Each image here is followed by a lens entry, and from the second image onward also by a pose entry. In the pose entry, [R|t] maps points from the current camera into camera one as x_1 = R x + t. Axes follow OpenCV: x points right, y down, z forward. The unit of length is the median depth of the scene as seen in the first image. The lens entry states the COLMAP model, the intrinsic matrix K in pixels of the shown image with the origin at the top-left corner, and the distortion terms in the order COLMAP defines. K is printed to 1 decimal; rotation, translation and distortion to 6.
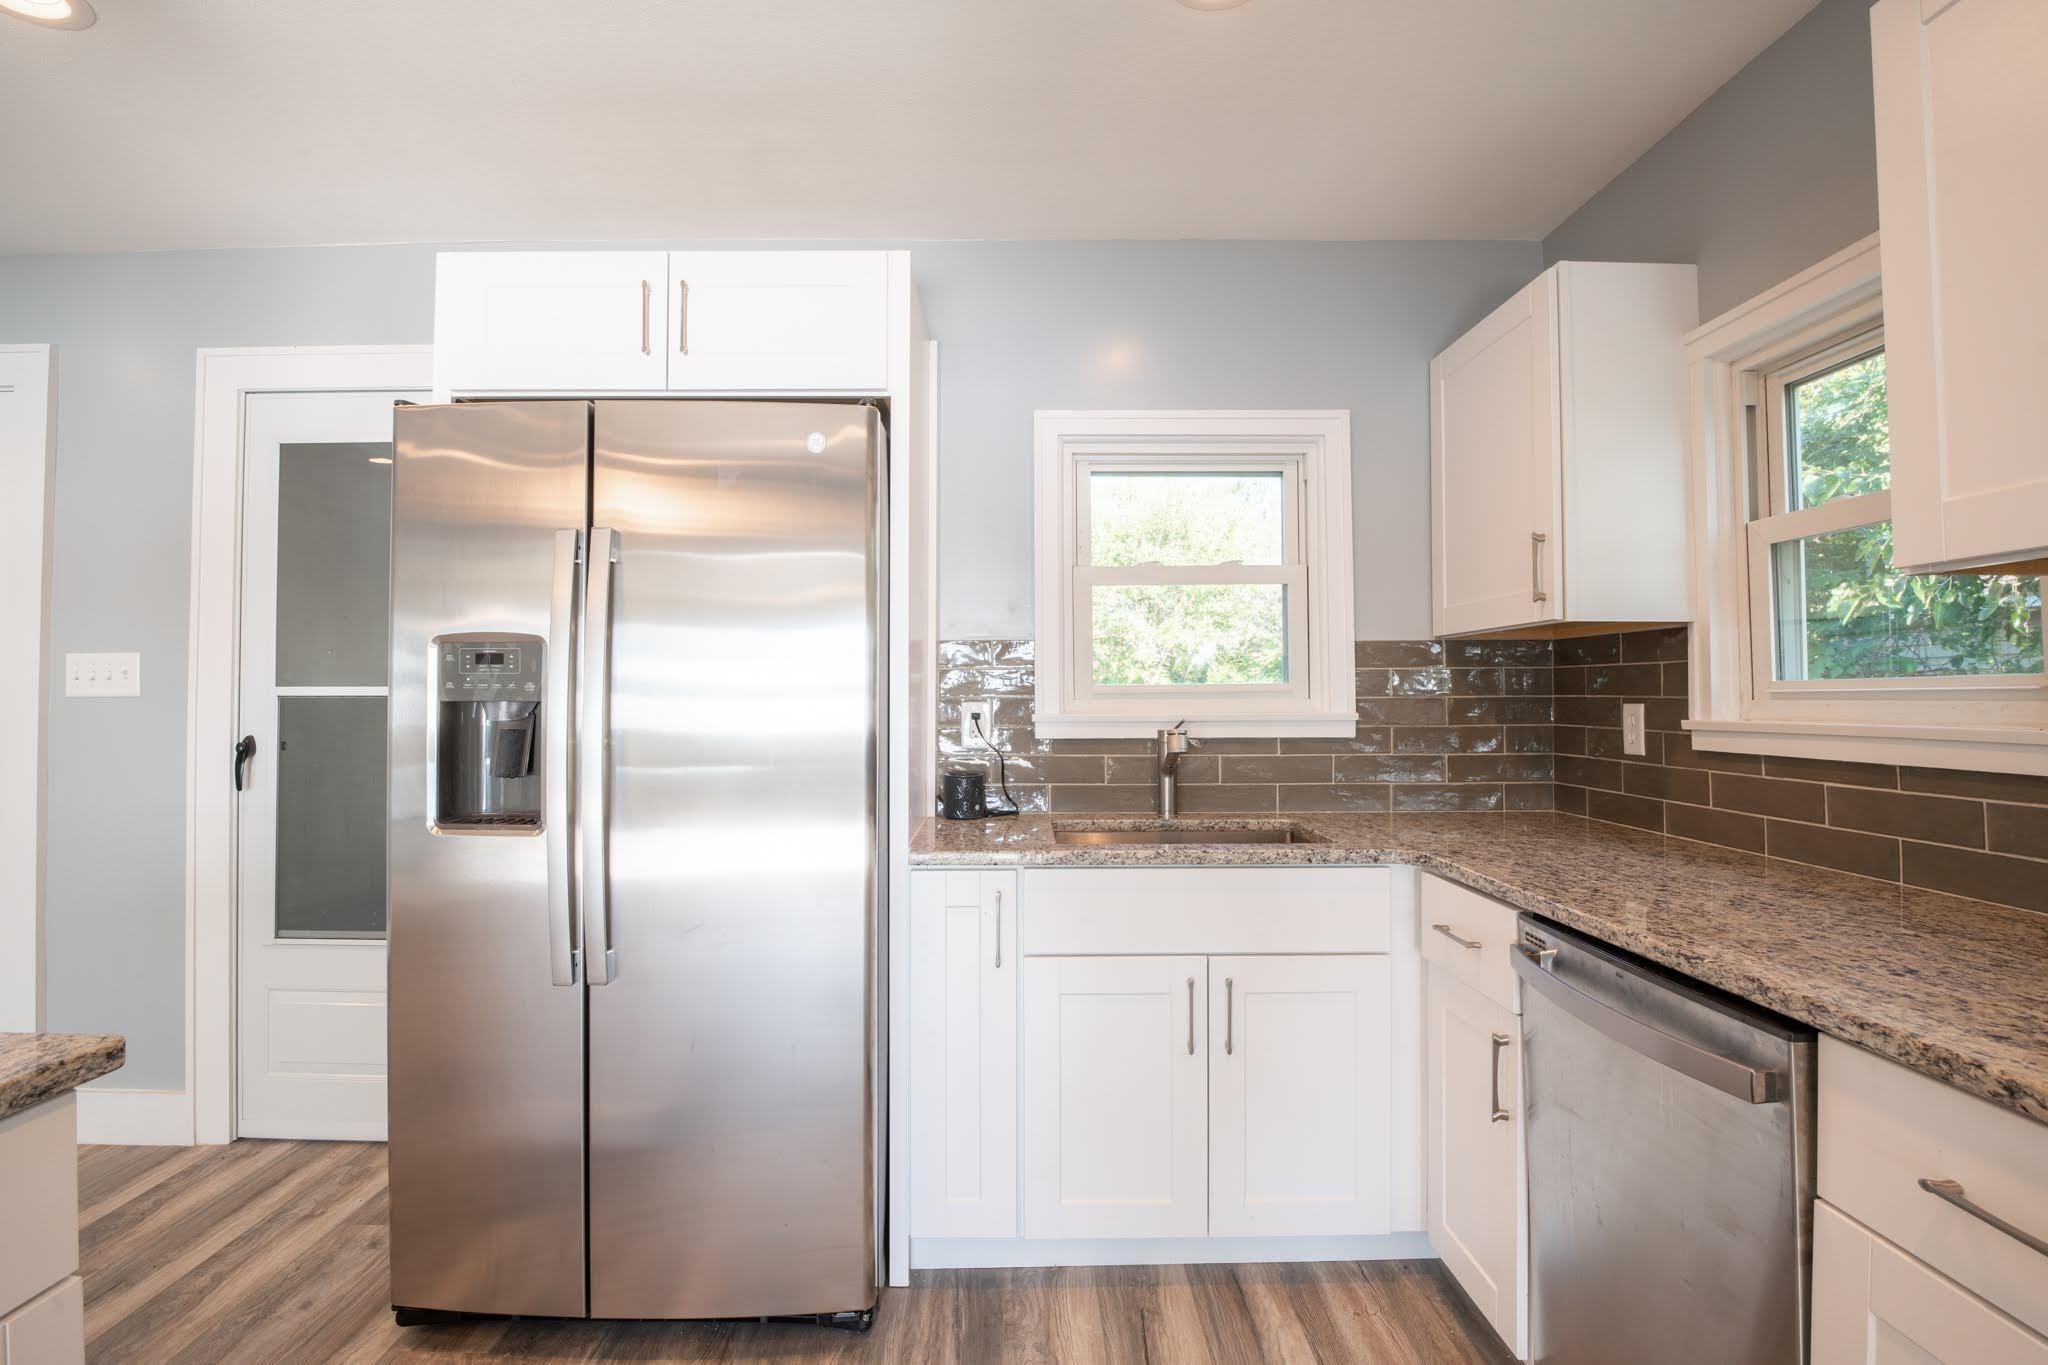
lens RADIAL K [[1002.7, 0, 1024.2], [0, 1002.7, 679.2], [0, 0, 1]] dist [-0.013665, -0.024567]
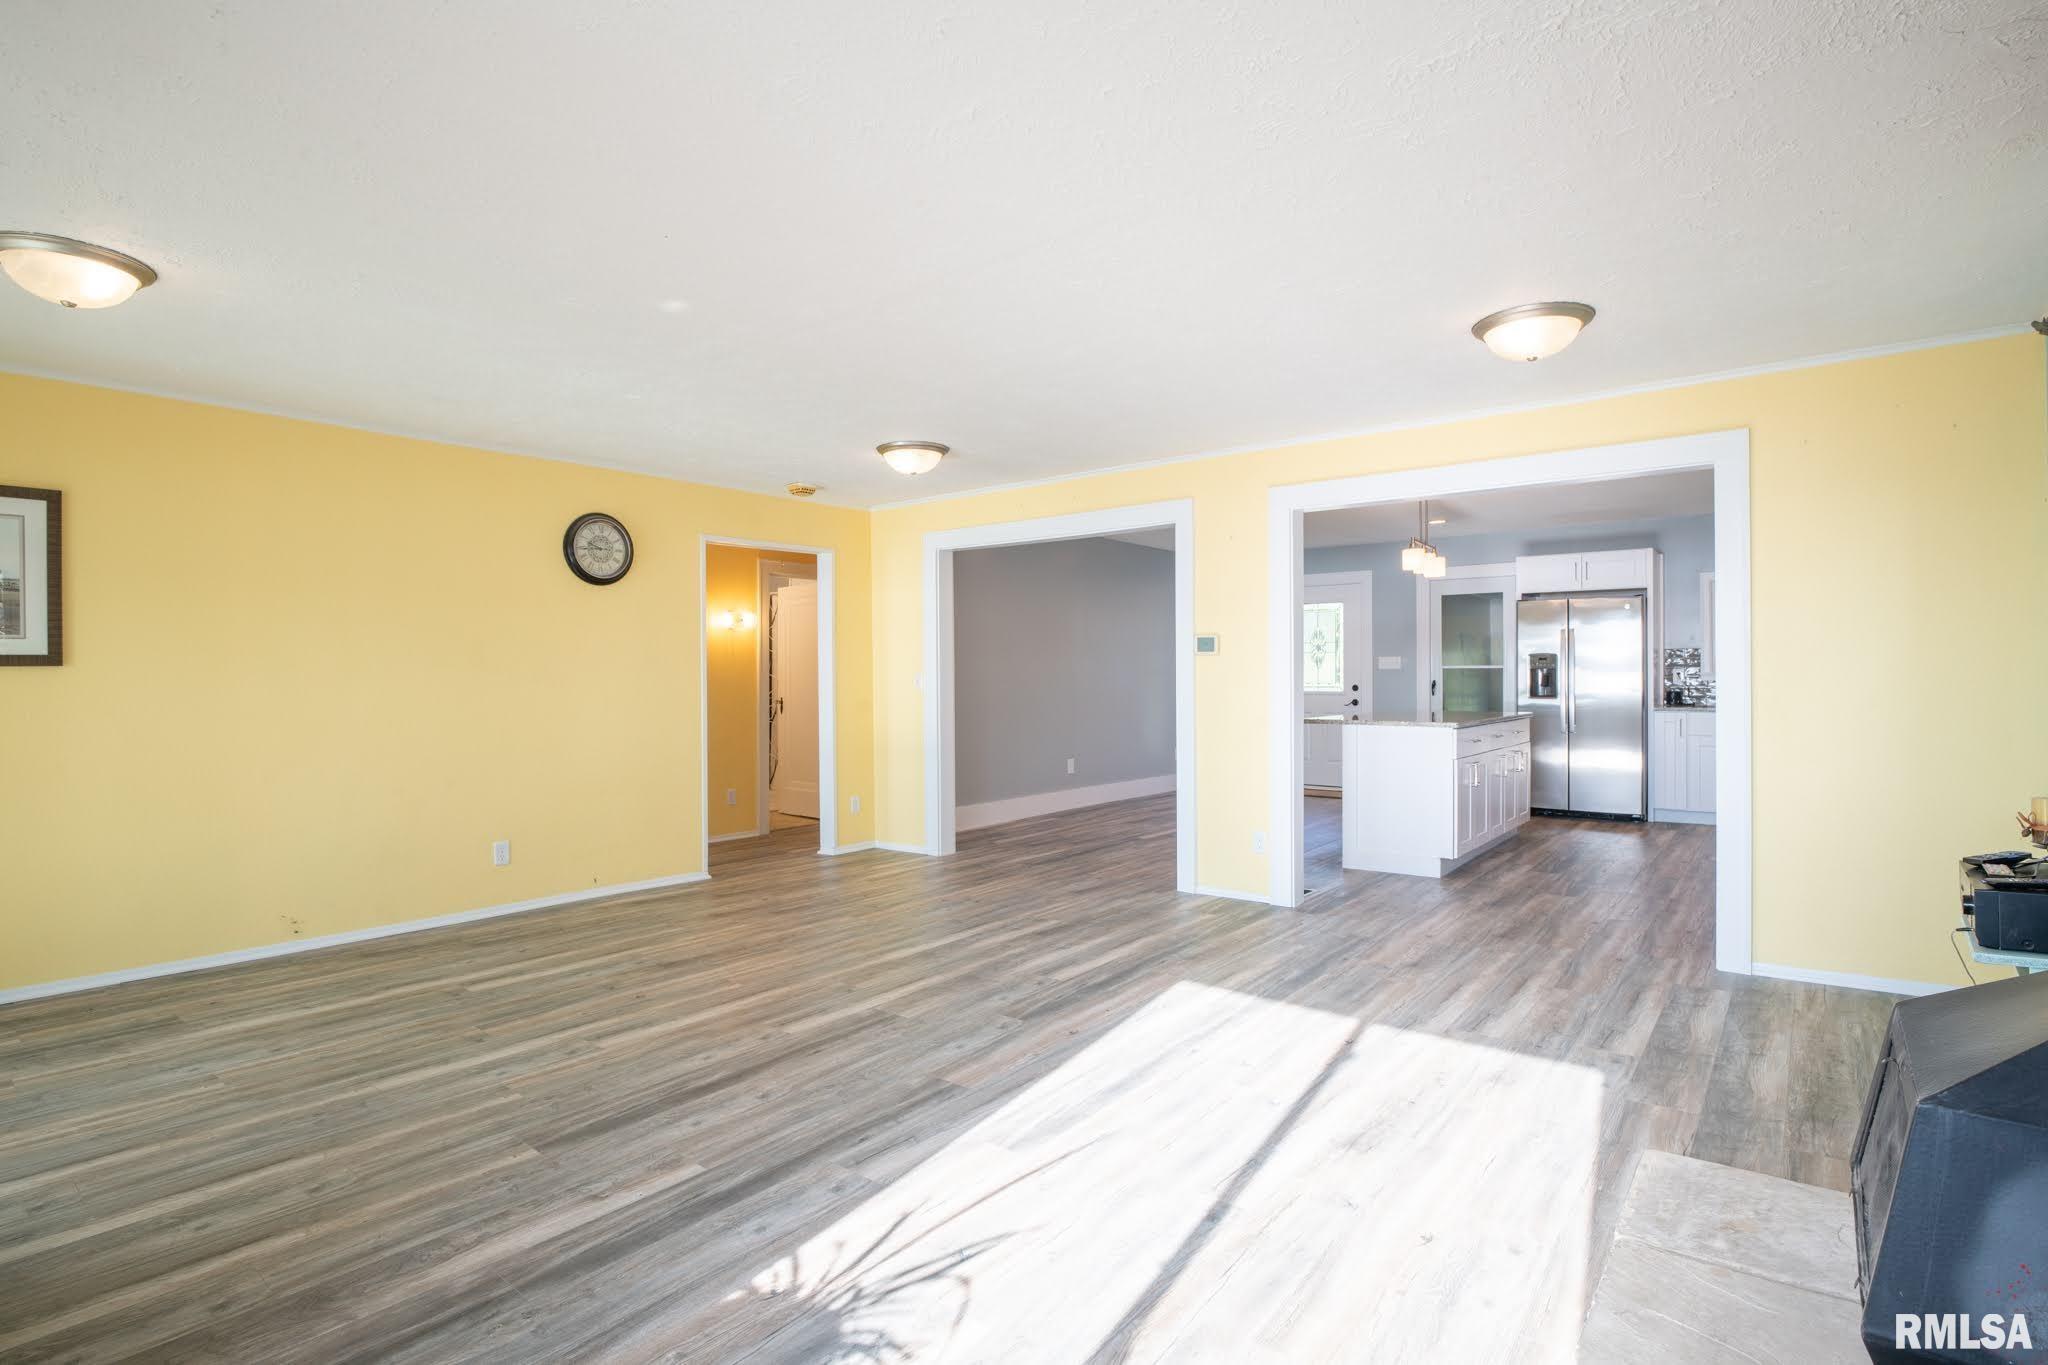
lens RADIAL K [[1002.7, 0, 1024.2], [0, 1002.7, 679.2], [0, 0, 1]] dist [-0.013665, -0.024567]
pose [[0.775927, -0.001426, -0.630821, 0.371247], [0.016444, 0.999703, 0.017968, -0.038590], [0.630608, -0.024315, 0.775721, -3.108744]]
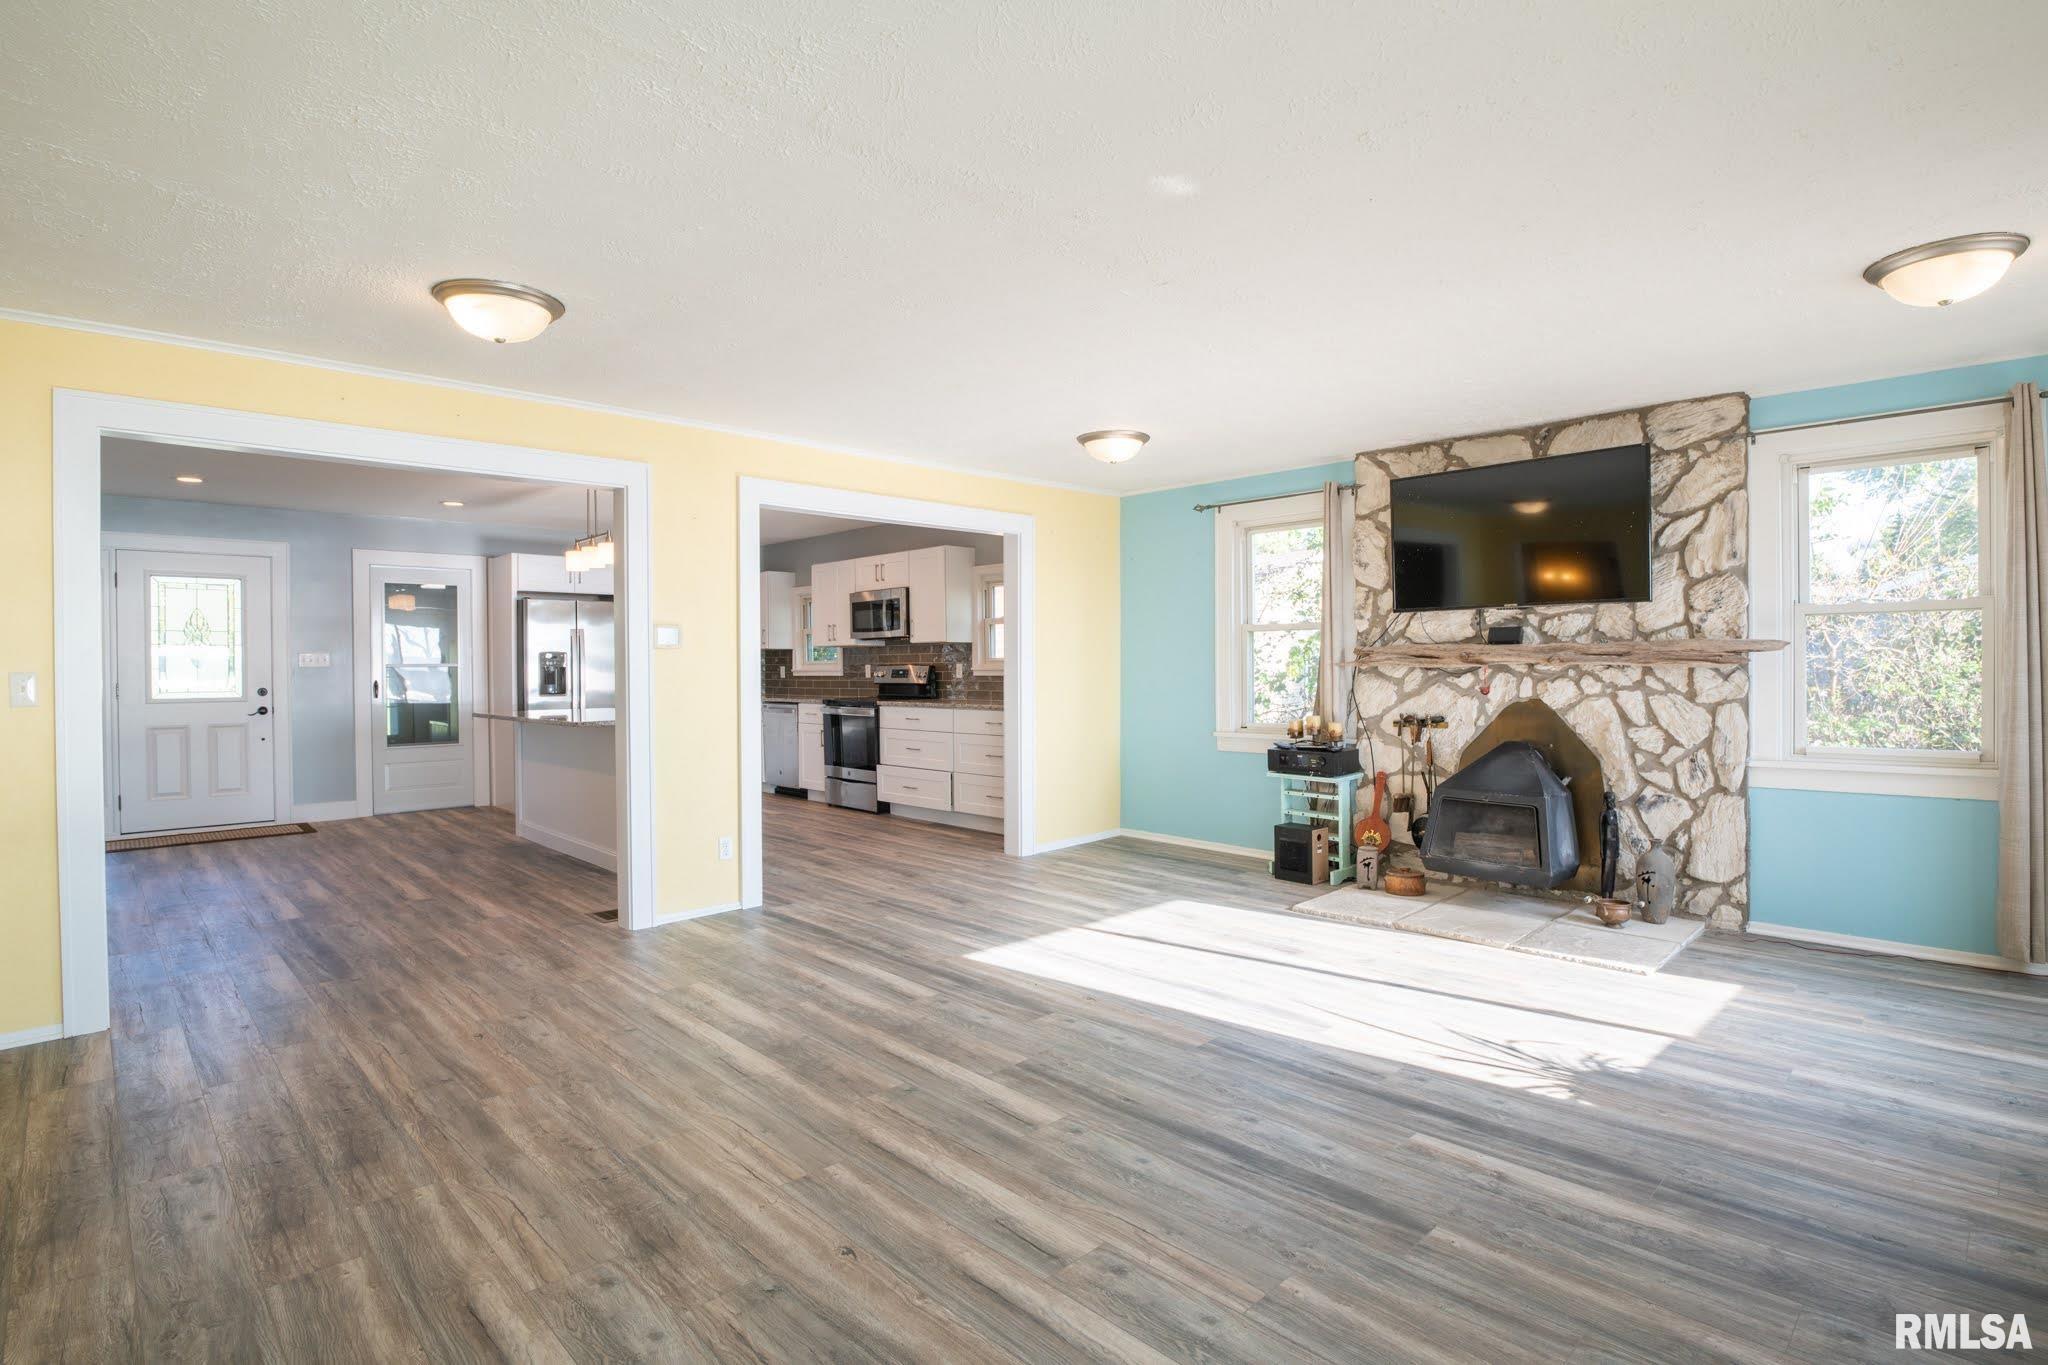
lens RADIAL K [[1002.7, 0, 1024.2], [0, 1002.7, 679.2], [0, 0, 1]] dist [-0.013665, -0.024567]
pose [[0.718798, -0.015778, 0.695040, -1.731890], [-0.004290, 0.999623, 0.027129, -0.042975], [-0.695206, -0.022482, 0.718459, -2.993609]]
